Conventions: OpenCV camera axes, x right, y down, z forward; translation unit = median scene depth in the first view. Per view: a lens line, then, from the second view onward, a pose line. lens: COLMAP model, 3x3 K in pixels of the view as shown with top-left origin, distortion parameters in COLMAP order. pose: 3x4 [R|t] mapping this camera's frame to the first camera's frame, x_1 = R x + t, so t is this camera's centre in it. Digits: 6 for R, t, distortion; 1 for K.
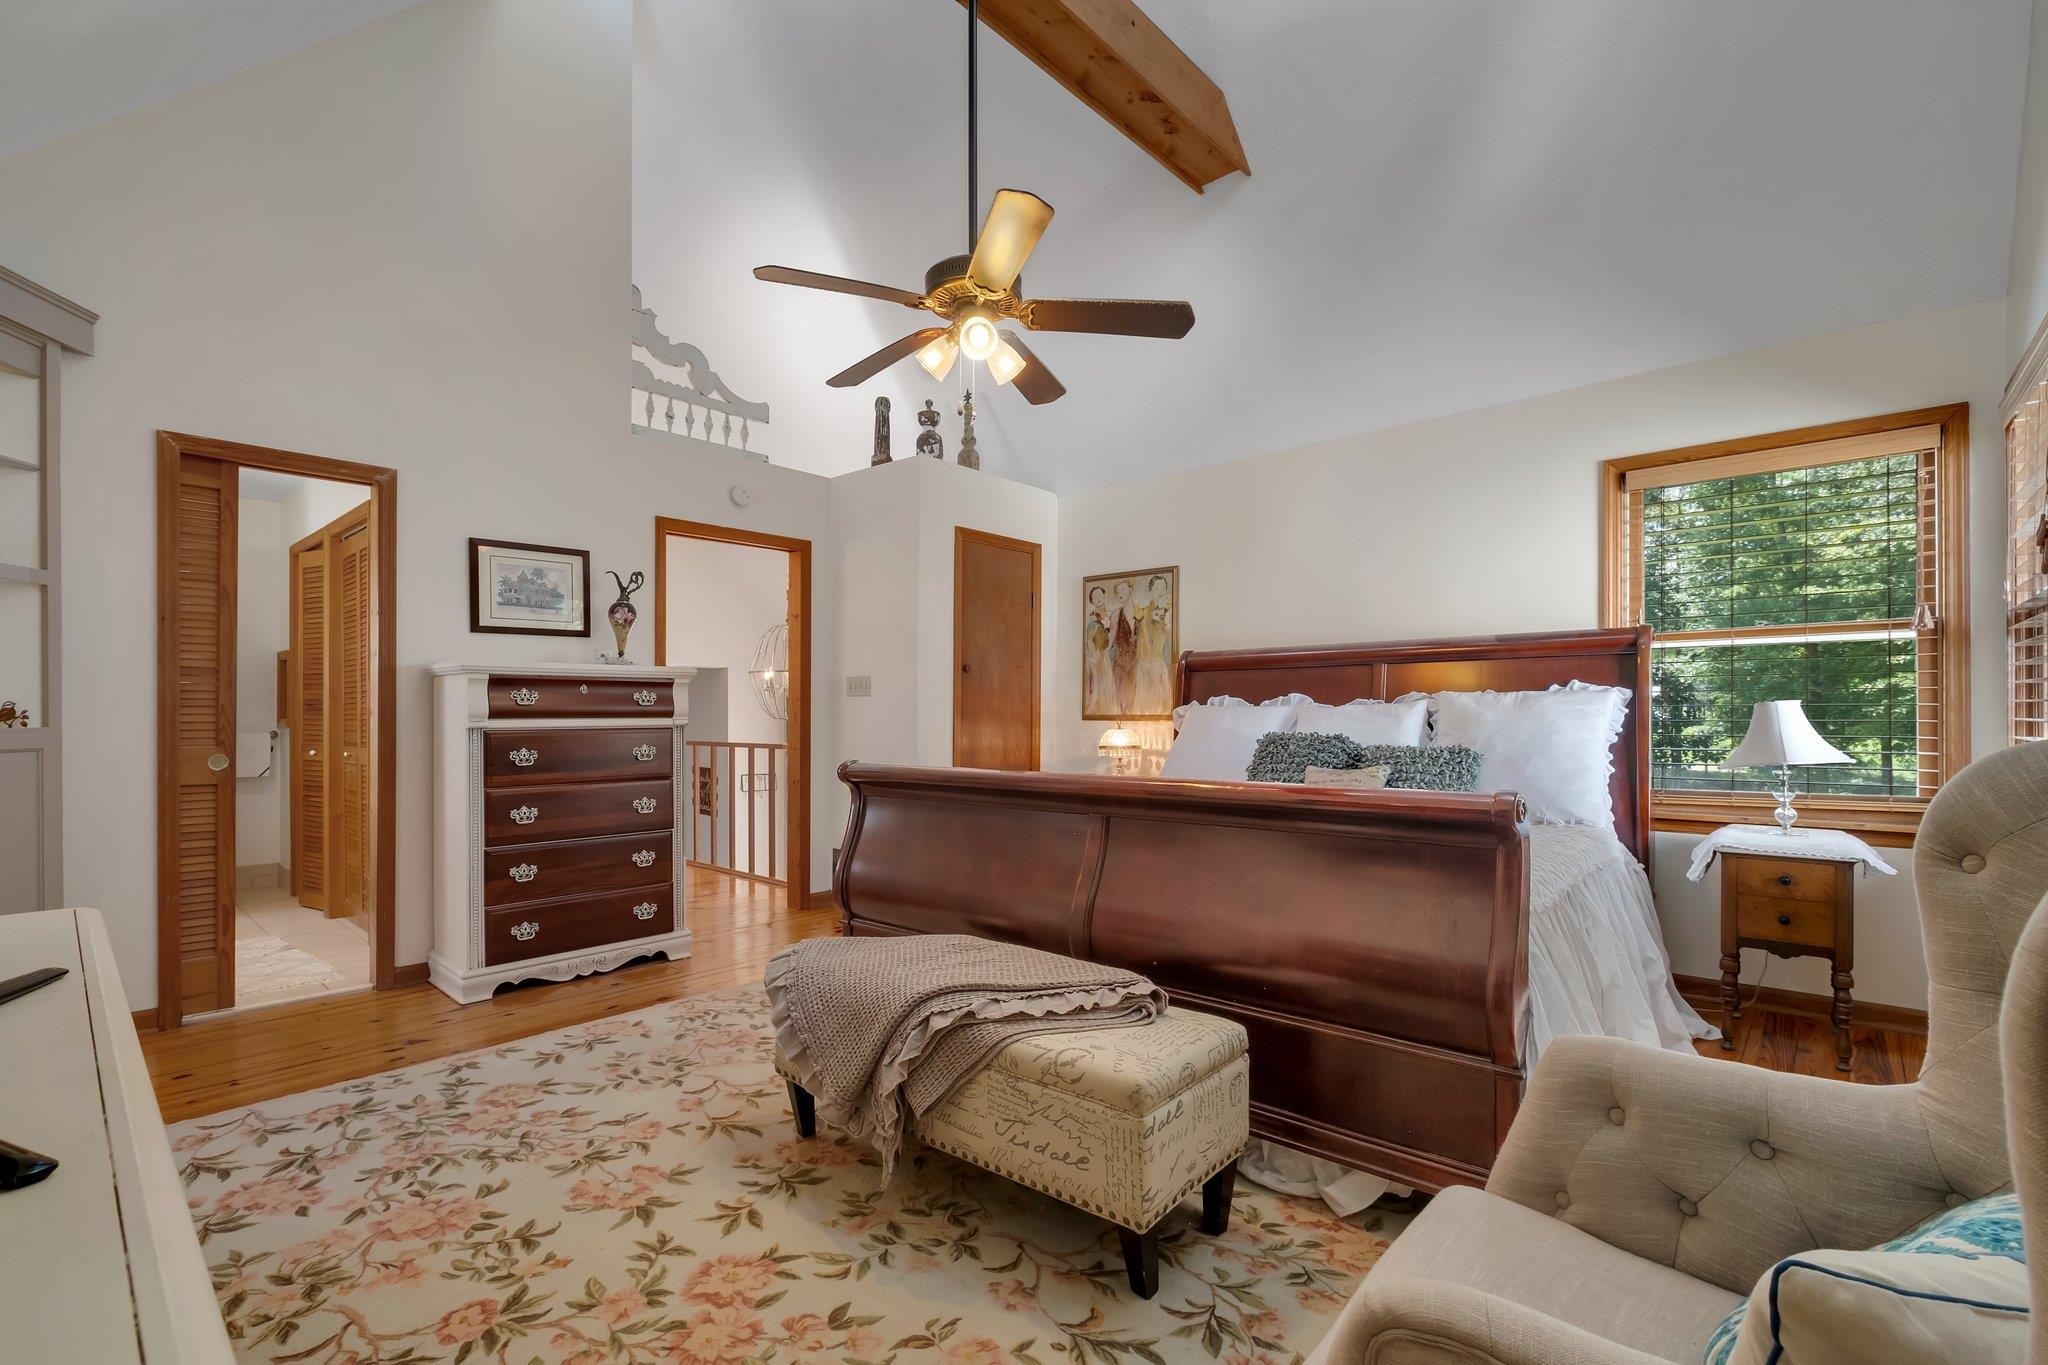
lens RADIAL K [[924.1, 0, 1016.4], [0, 924.1, 720.6], [0, 0, 1]] dist [-0.002919, -0.000043]
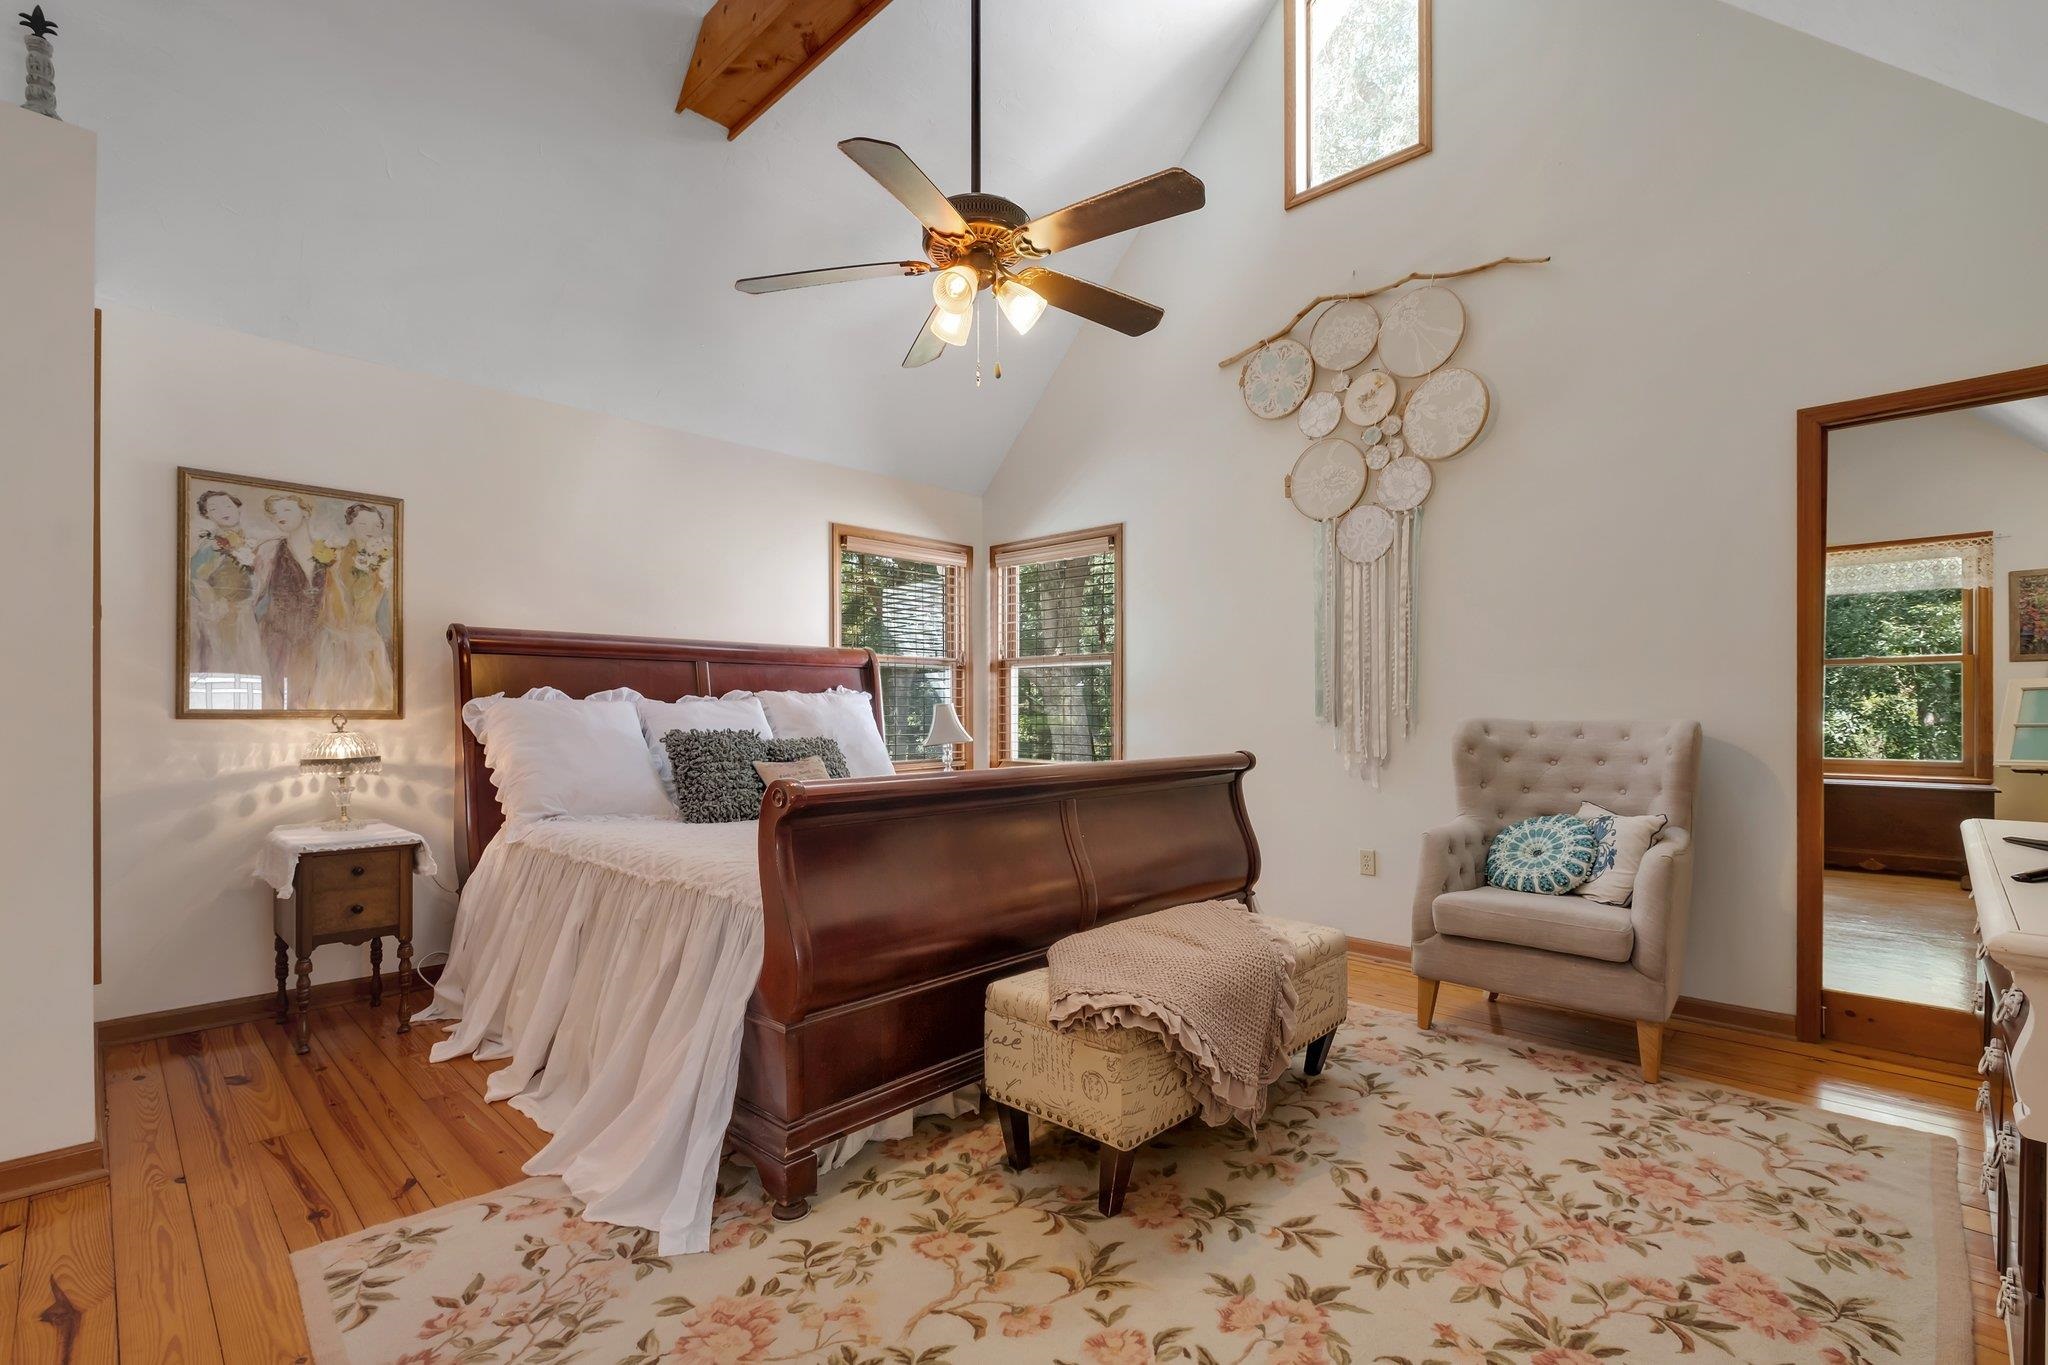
lens RADIAL K [[924.1, 0, 1023.5], [0, 924.1, 689.7], [0, 0, 1]] dist [-0.002919, -0.000043]
pose [[0.023230, 0.029189, 0.999304, -0.883876], [0.006541, 0.999548, -0.029348, 0.002945], [-0.999709, 0.007218, 0.023028, 0.872936]]
